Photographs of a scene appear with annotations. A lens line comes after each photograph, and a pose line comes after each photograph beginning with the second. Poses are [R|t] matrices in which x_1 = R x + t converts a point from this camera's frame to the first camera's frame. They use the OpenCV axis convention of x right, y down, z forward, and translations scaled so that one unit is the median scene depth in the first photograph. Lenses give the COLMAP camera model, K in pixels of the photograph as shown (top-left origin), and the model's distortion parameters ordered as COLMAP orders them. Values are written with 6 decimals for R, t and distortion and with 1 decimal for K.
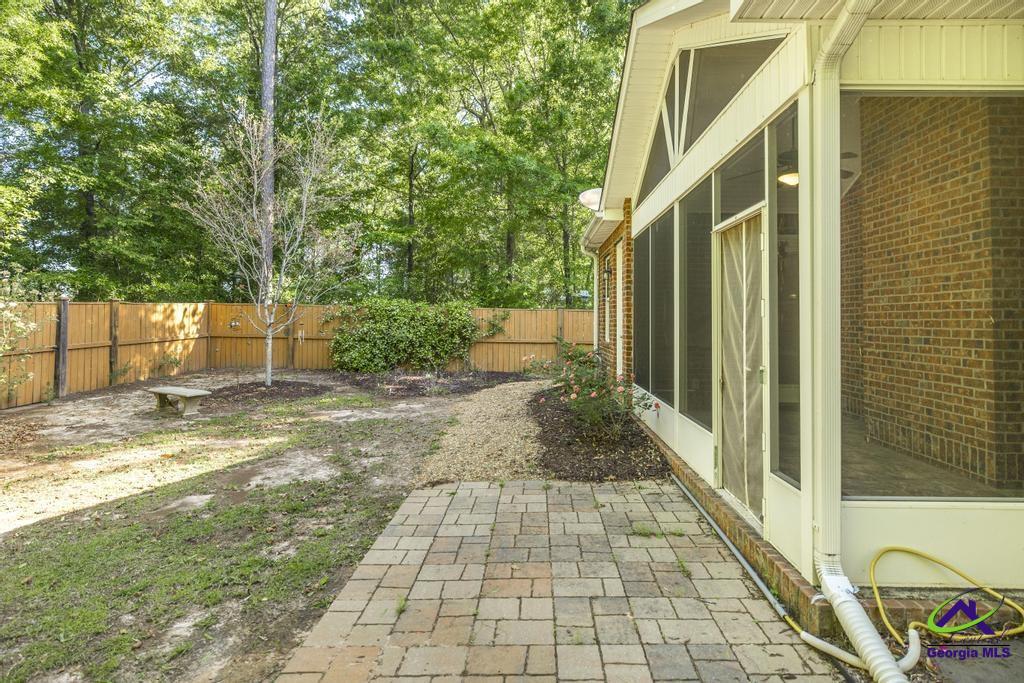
lens RADIAL K [[502.7, 0, 524.3], [0, 502.7, 305.6], [0, 0, 1]] dist [-0.001021, 0.000873]
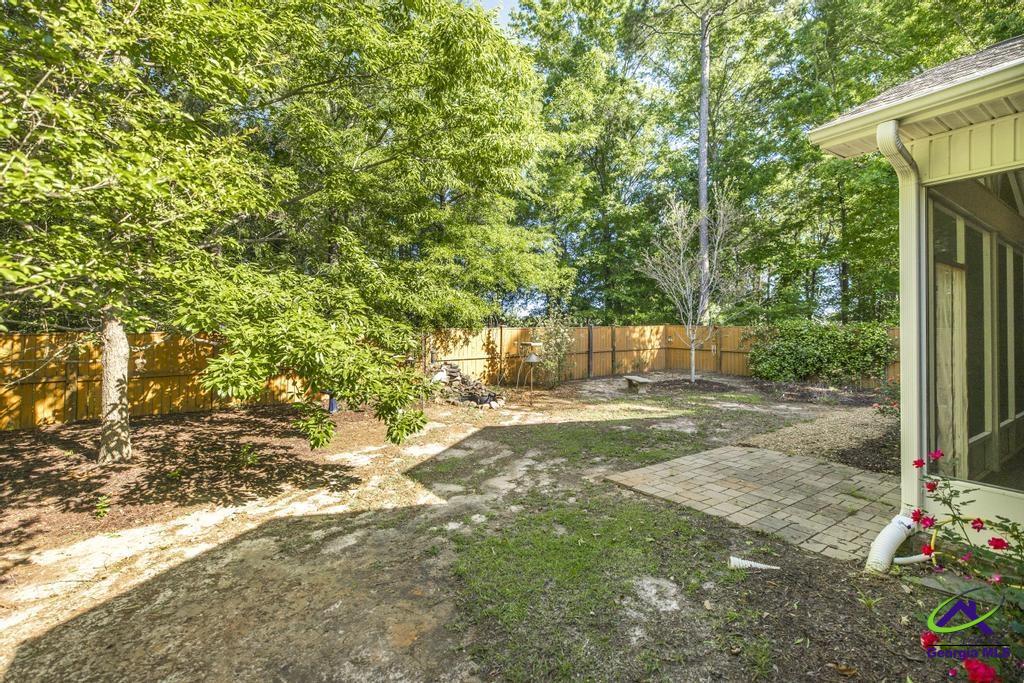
lens RADIAL K [[434.6, 0, 517.4], [0, 434.6, 330.4], [0, 0, 1]] dist [0.002971, -0.000137]
pose [[0.582130, -0.002597, -0.813091, 0.202925], [0.015887, 0.999840, 0.008181, -0.009976], [0.812940, -0.017680, 0.582079, -0.140984]]
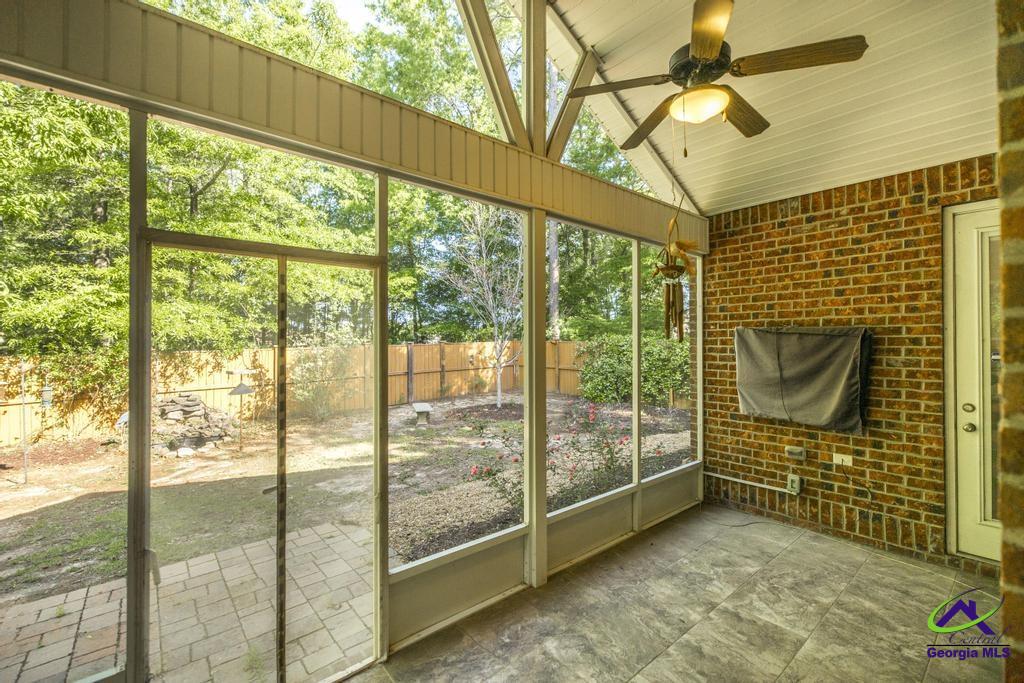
lens RADIAL K [[434.6, 0, 518.3], [0, 434.6, 341.1], [0, 0, 1]] dist [0.002971, -0.000137]
pose [[0.669977, -0.013019, -0.742268, 0.314748], [0.029372, 0.999528, 0.008980, -0.017341], [0.741801, -0.027818, 0.670043, 0.258416]]
